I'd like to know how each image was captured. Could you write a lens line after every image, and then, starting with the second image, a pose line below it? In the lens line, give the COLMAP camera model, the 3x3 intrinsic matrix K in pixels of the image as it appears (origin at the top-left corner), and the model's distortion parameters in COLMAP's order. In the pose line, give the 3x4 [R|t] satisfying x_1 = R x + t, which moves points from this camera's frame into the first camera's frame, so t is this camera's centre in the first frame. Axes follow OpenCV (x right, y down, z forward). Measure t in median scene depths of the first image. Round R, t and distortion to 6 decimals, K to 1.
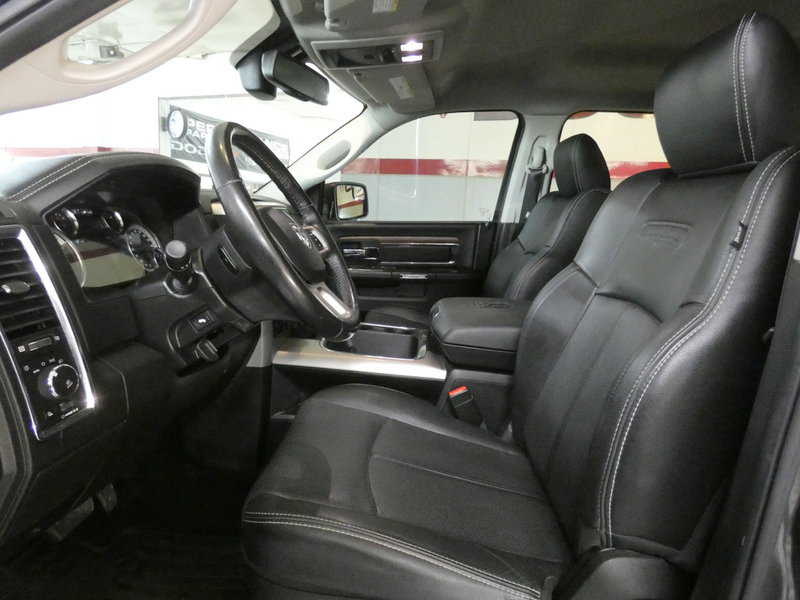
lens RADIAL K [[484.6, 0, 400.0], [0, 484.6, 300.0], [0, 0, 1]] dist [0.006181, -0.000358]
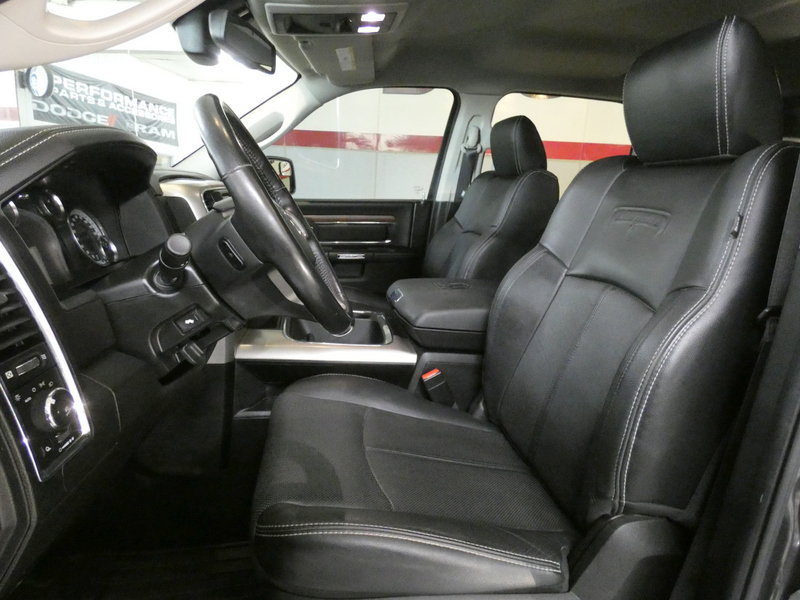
lens RADIAL K [[484.6, 0, 400.0], [0, 484.6, 300.0], [0, 0, 1]] dist [0.006181, -0.000358]
pose [[0.978278, -0.039488, 0.203503, -0.151026], [0.028591, 0.998009, 0.056217, -0.025533], [-0.205318, -0.049177, 0.977459, 0.039586]]
